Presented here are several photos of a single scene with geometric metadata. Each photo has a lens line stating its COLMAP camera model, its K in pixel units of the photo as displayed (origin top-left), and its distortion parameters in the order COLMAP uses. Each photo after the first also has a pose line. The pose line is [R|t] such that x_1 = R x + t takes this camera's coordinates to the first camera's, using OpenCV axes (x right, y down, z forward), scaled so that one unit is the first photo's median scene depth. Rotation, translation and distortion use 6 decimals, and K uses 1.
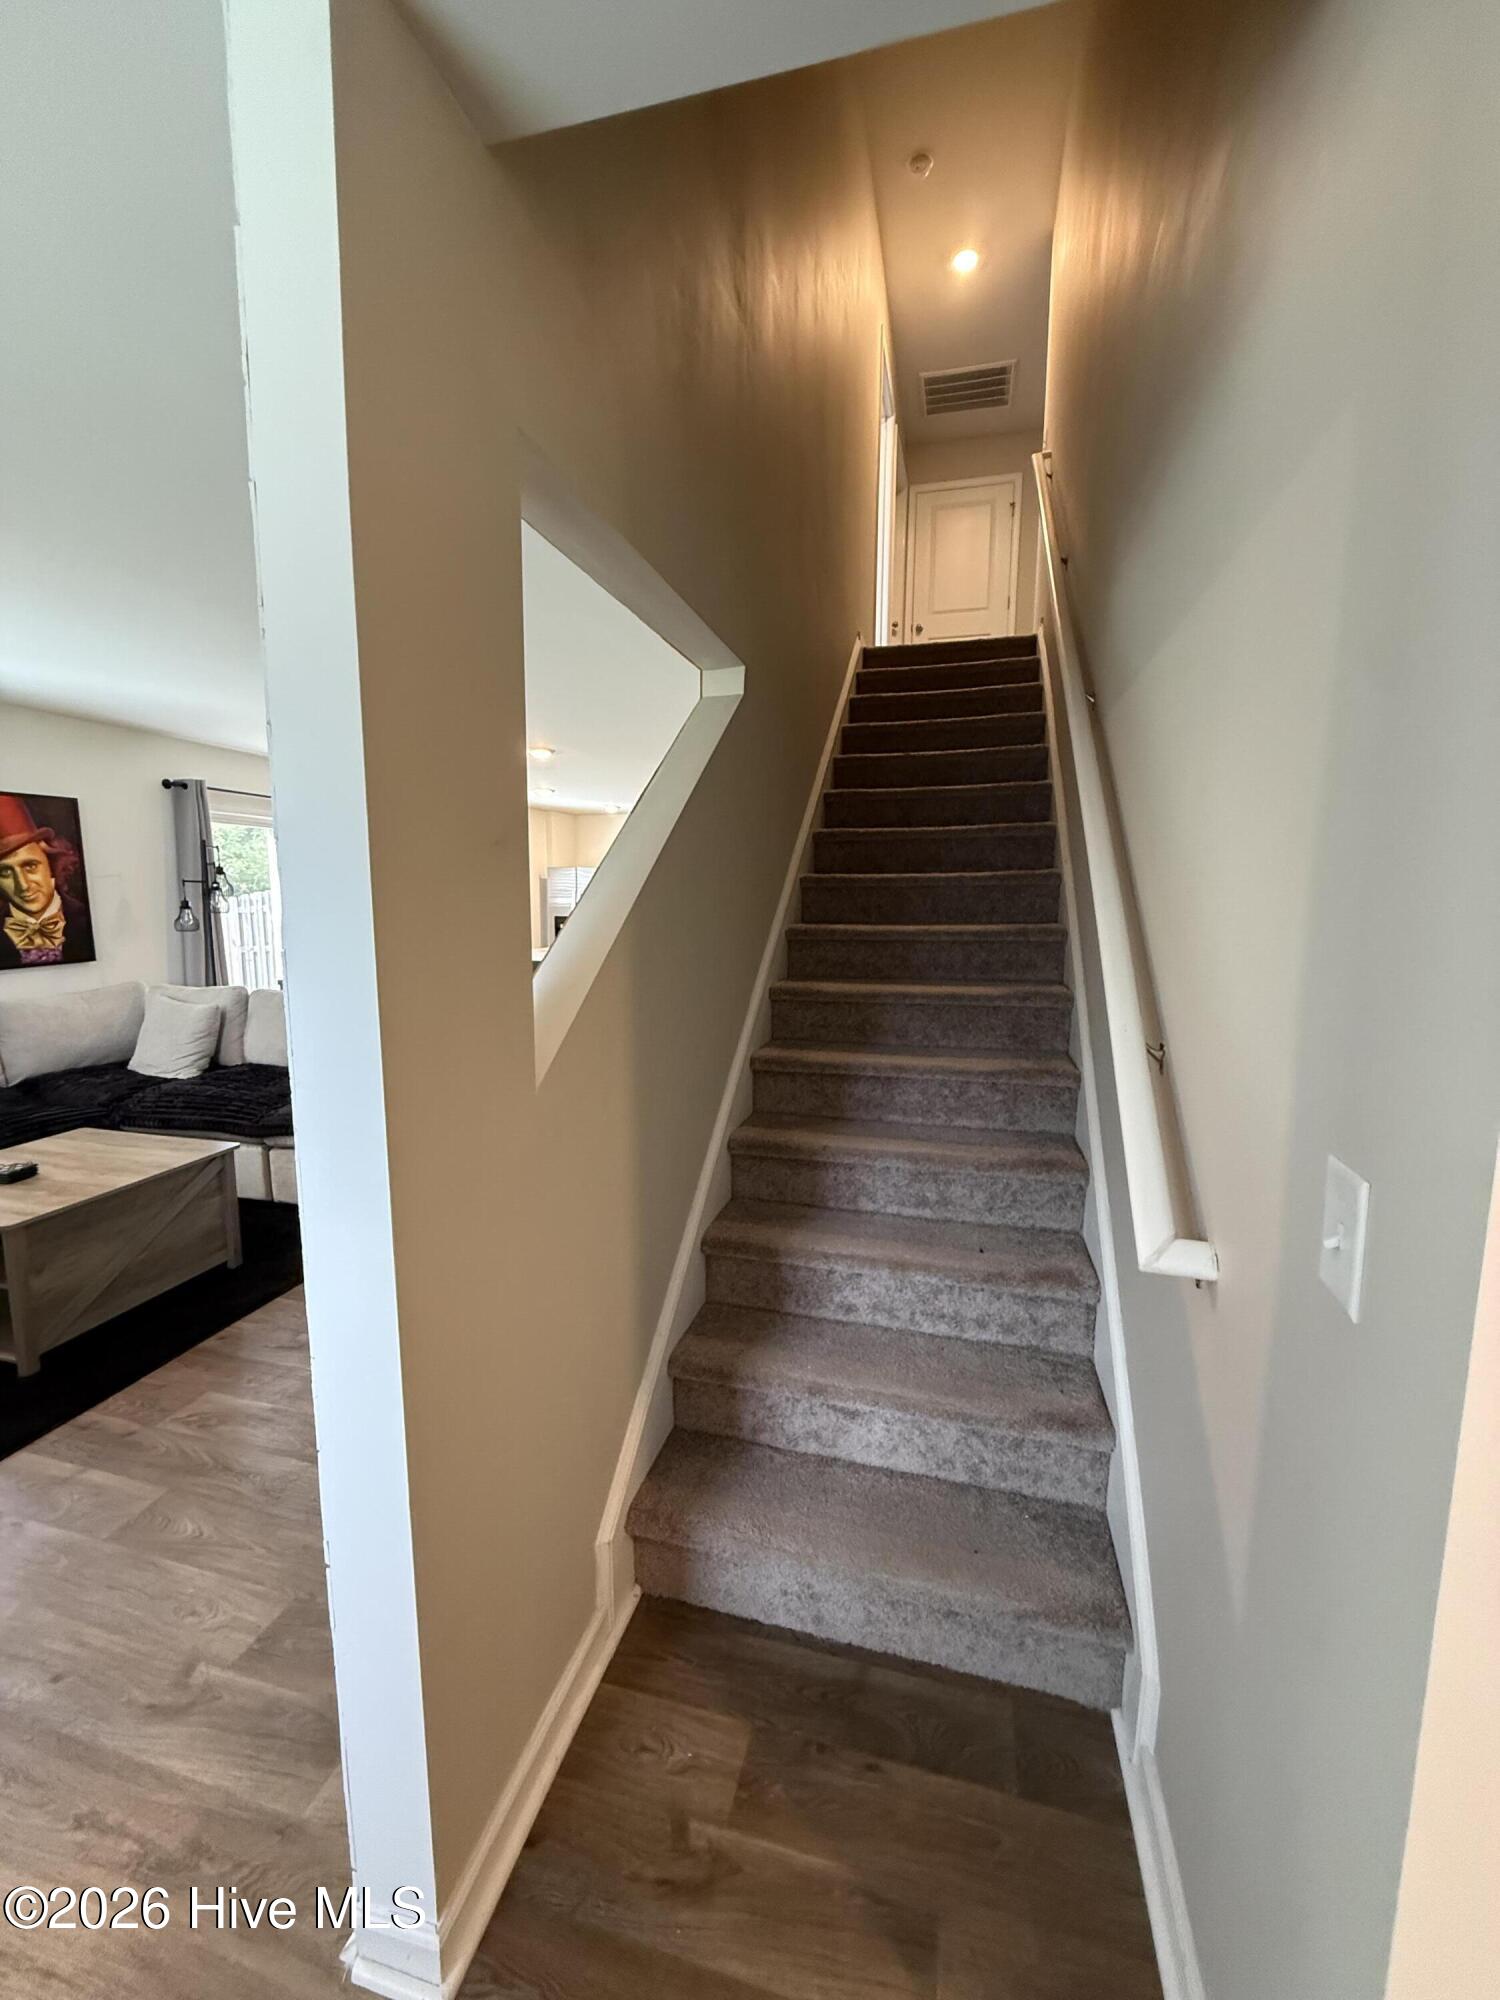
lens RADIAL K [[795.8, 0, 751.6], [0, 795.8, 997.6], [0, 0, 1]] dist [-0.001615, 0.000379]
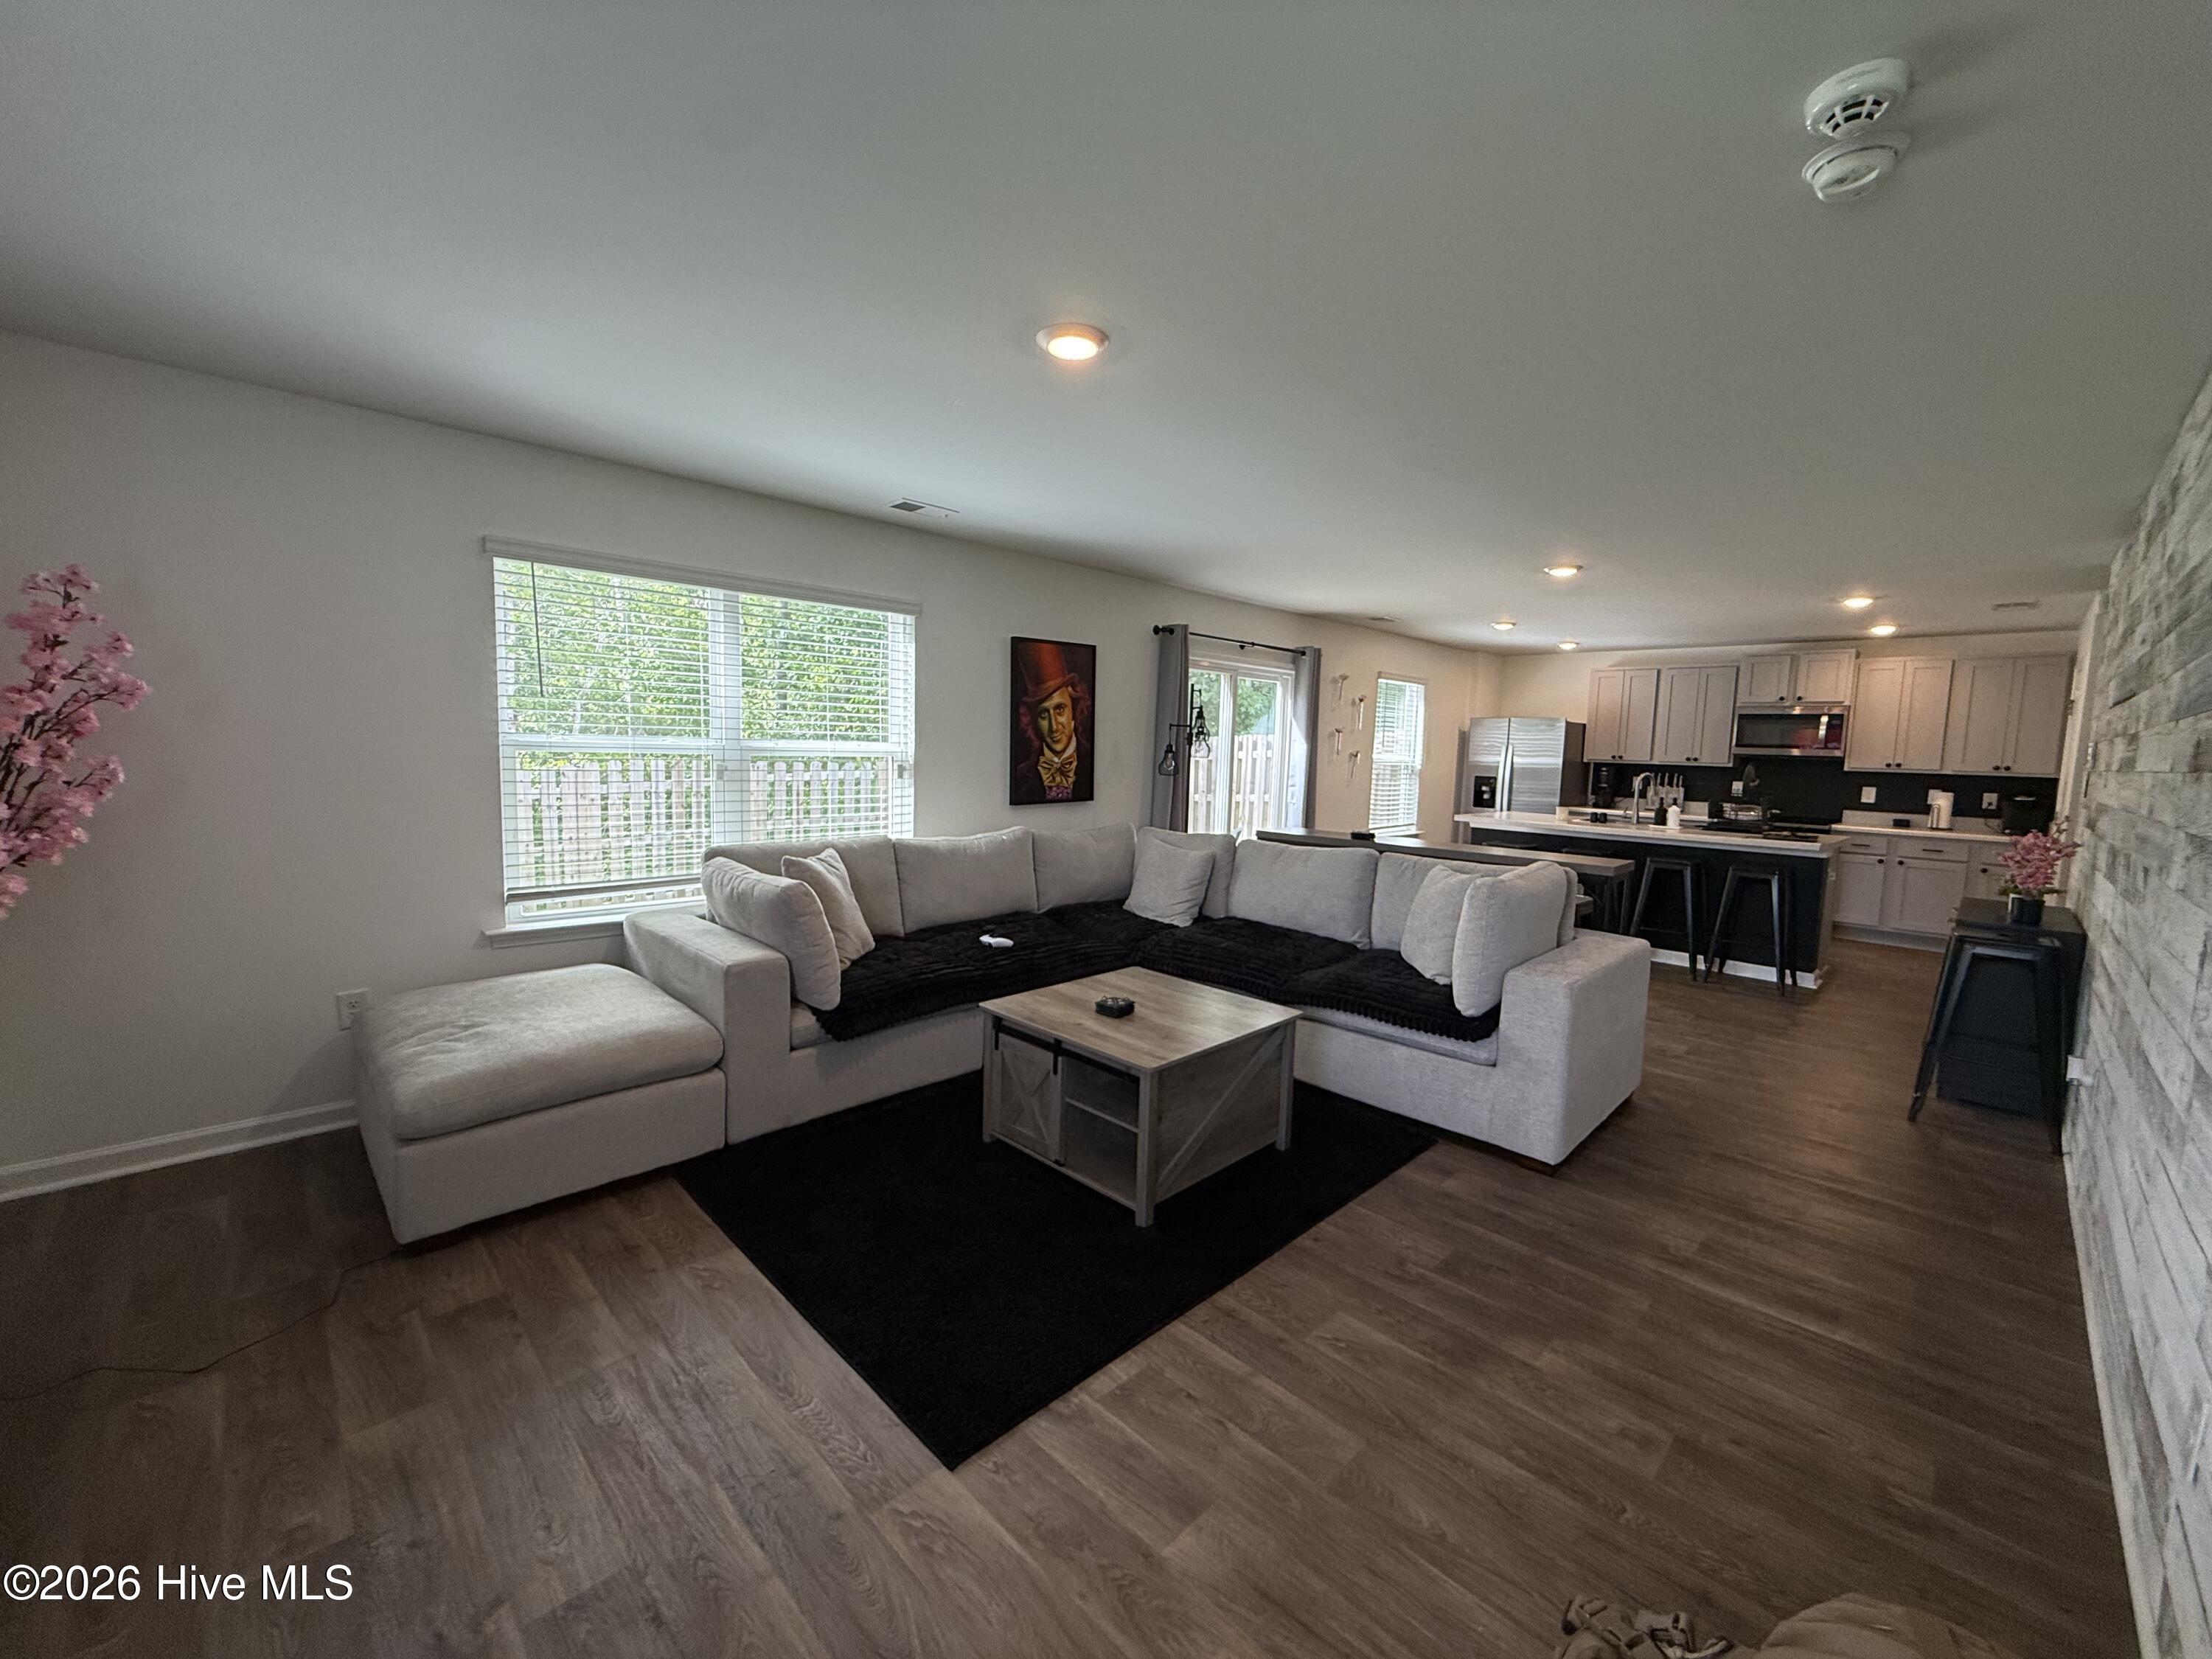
lens RADIAL K [[880.2, 0, 1102.0], [0, 880.2, 830.3], [0, 0, 1]] dist [-0.001615, 0.000379]
pose [[0.859318, 0.067531, -0.506963, -0.251950], [-0.088679, 0.995904, -0.017653, 0.013092], [0.503695, 0.060126, 0.861787, 0.018125]]
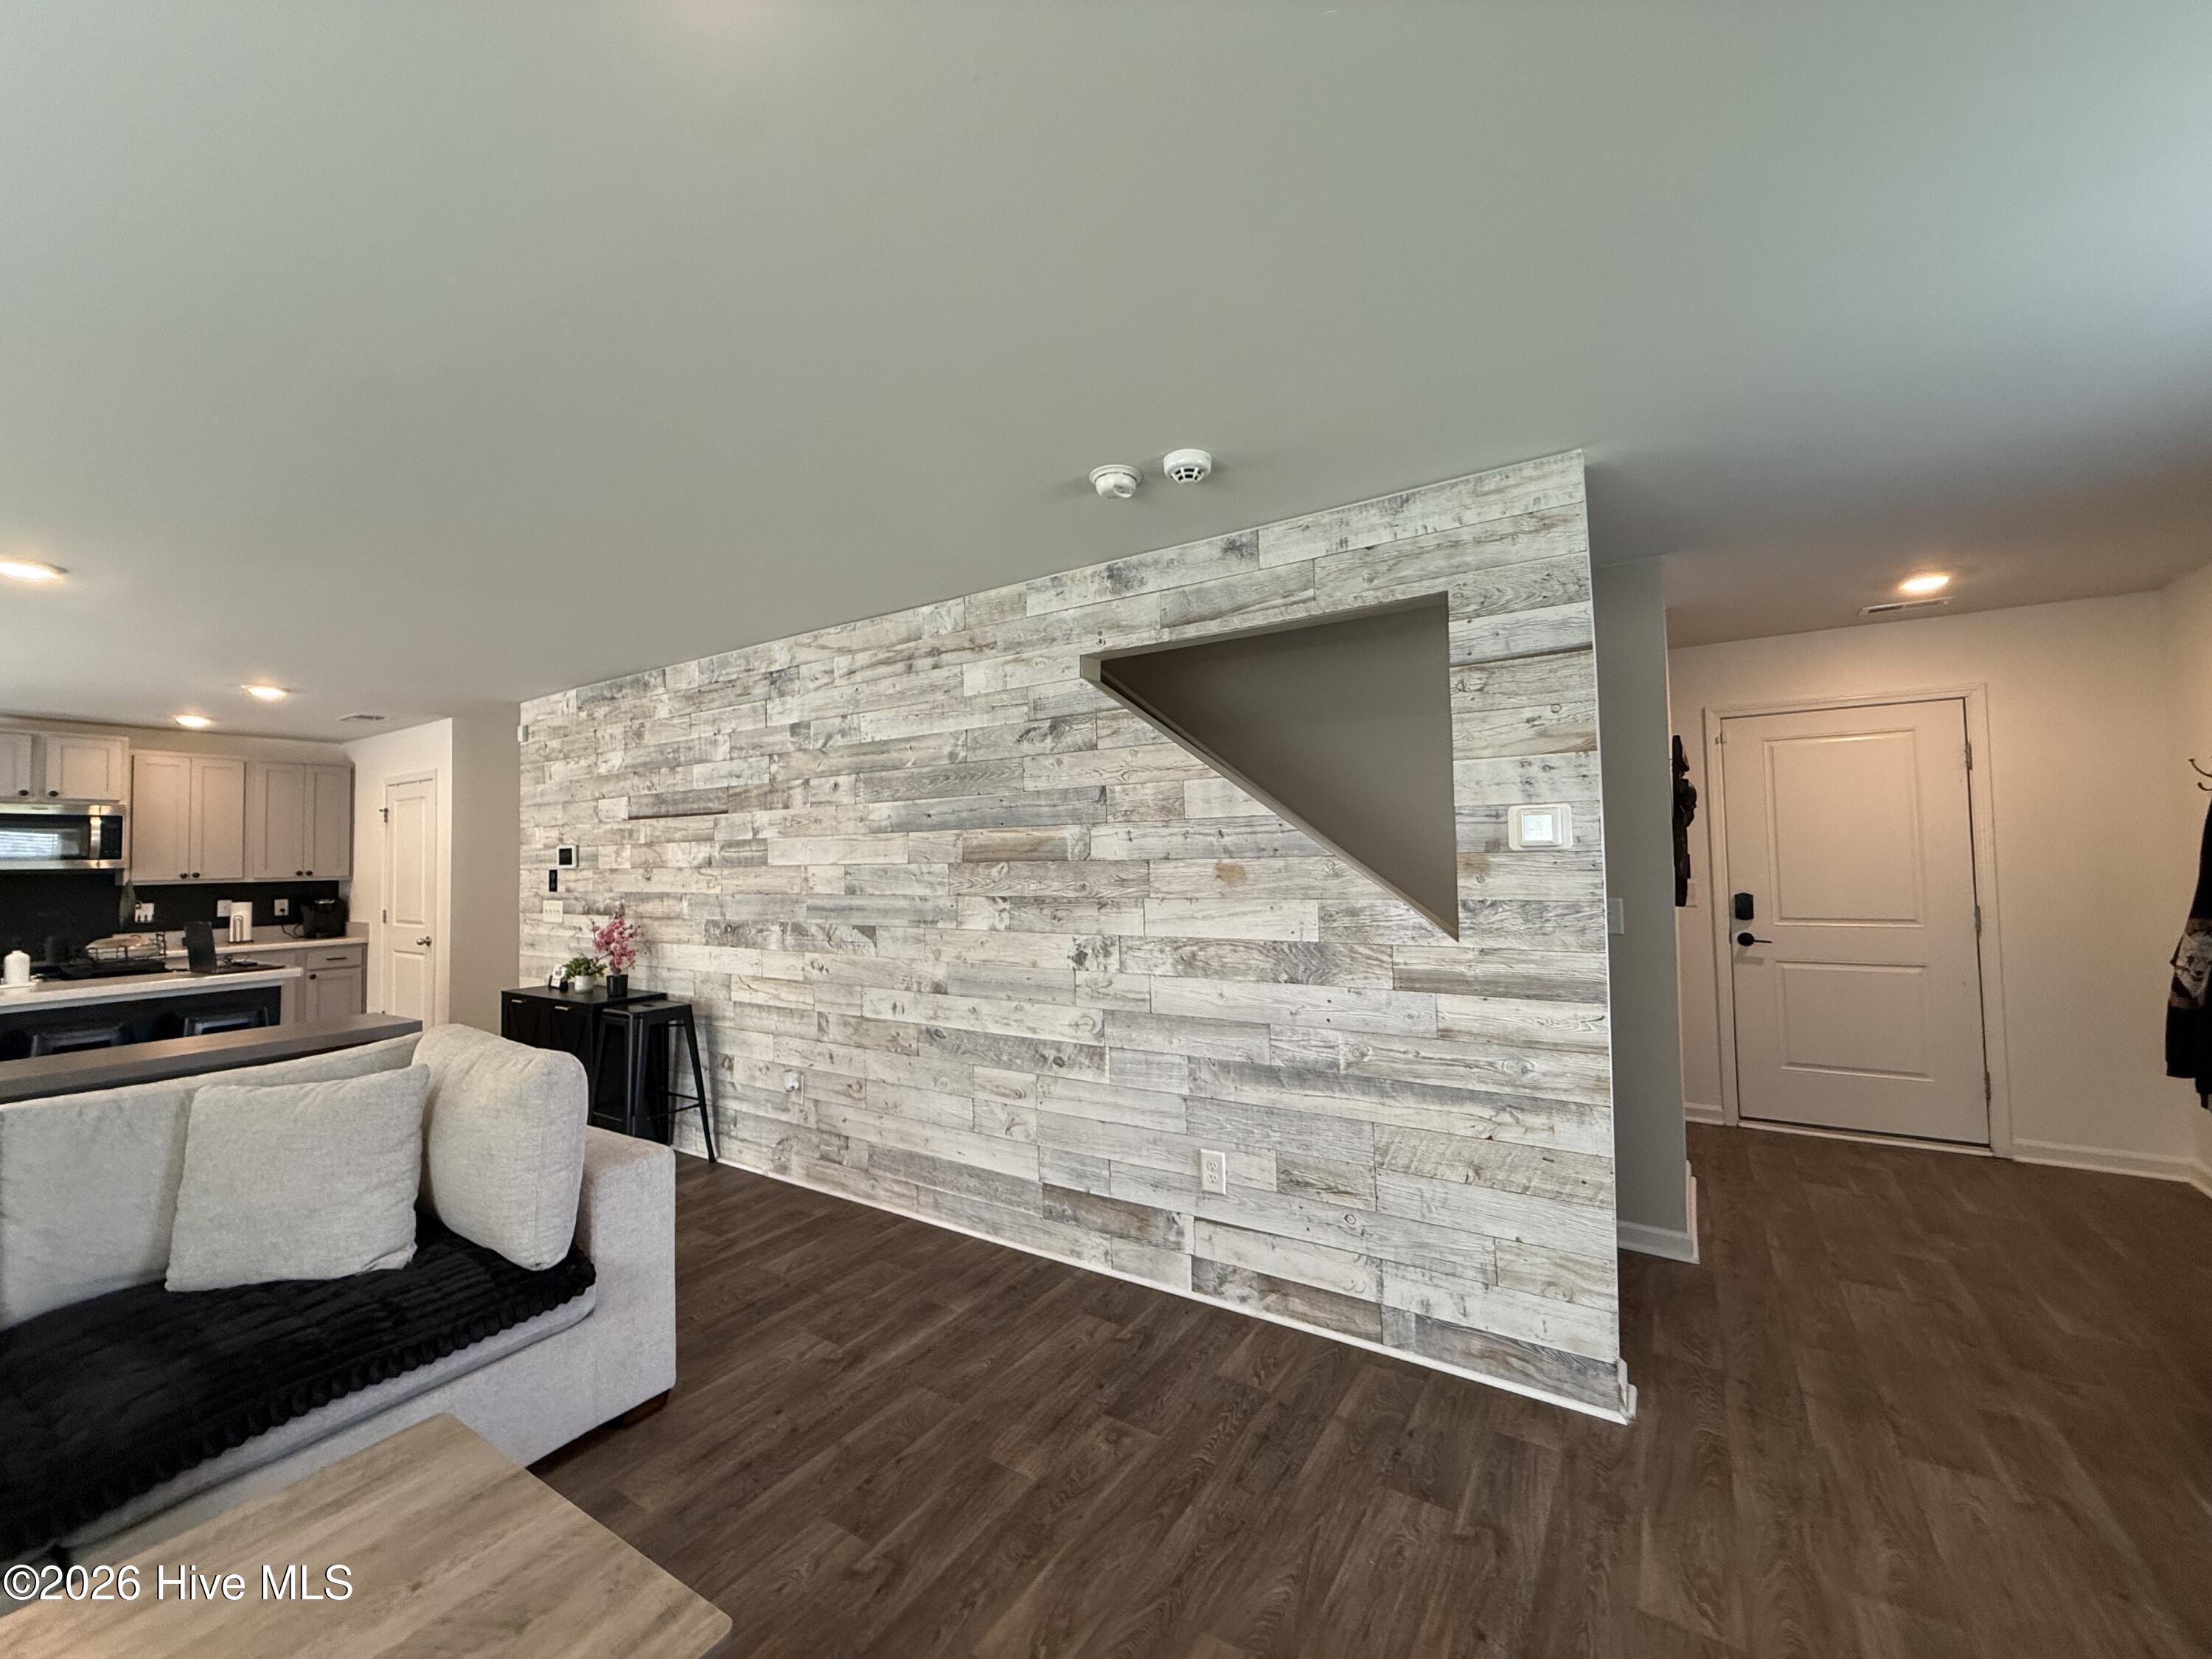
lens RADIAL K [[880.2, 0, 1102.8], [0, 880.2, 822.7], [0, 0, 1]] dist [-0.001615, 0.000379]
pose [[0.314574, 0.025473, 0.948891, -0.714664], [0.143280, 0.986912, -0.073994, -0.034842], [-0.938357, 0.159233, 0.306807, 0.329631]]
